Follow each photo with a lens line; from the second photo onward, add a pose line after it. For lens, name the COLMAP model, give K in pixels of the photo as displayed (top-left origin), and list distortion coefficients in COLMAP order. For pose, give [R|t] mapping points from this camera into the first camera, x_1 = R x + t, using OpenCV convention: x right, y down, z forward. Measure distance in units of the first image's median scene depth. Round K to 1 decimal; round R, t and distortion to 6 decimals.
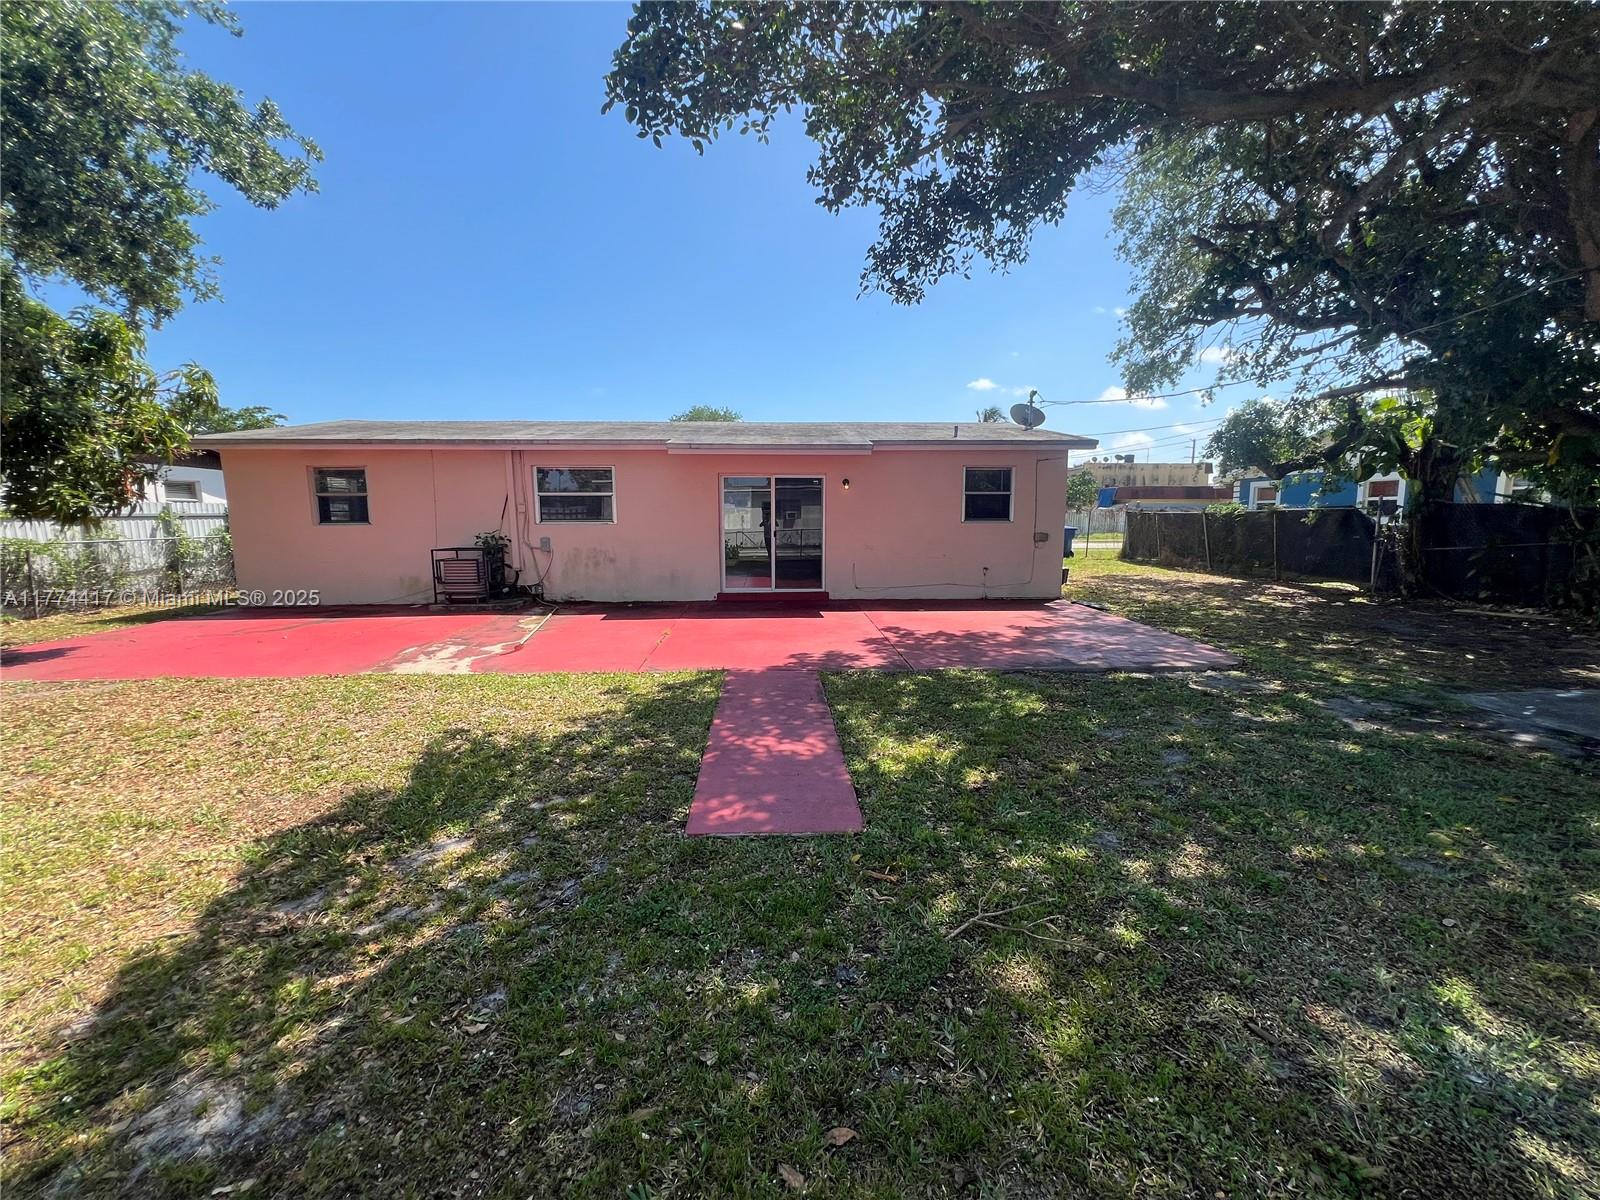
lens RADIAL K [[641.3, 0, 801.4], [0, 641.3, 600.3], [0, 0, 1]] dist [-0.008344, -0.000218]
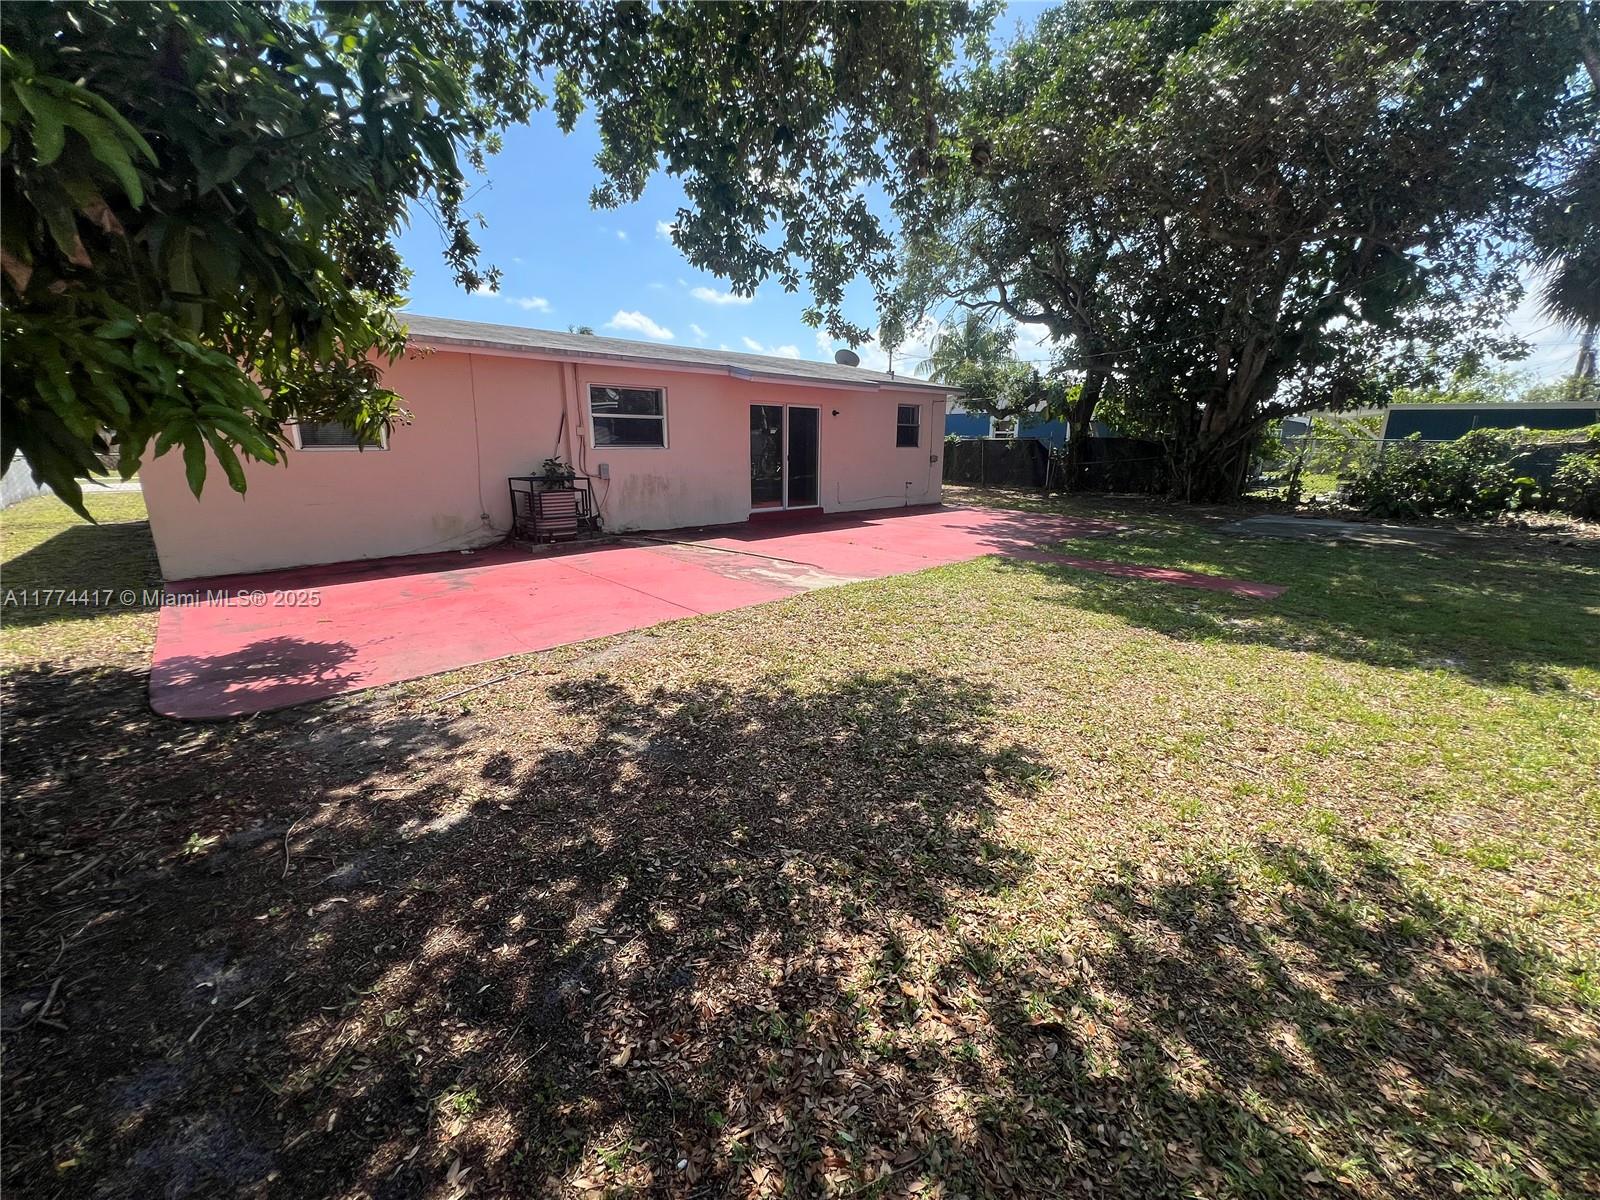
lens RADIAL K [[641.3, 0, 802.4], [0, 641.3, 603.3], [0, 0, 1]] dist [-0.008344, -0.000218]
pose [[0.782731, -0.145489, 0.605116, -0.759170], [0.073990, 0.987150, 0.141634, -0.009742], [-0.617946, -0.066088, 0.783438, 0.091097]]
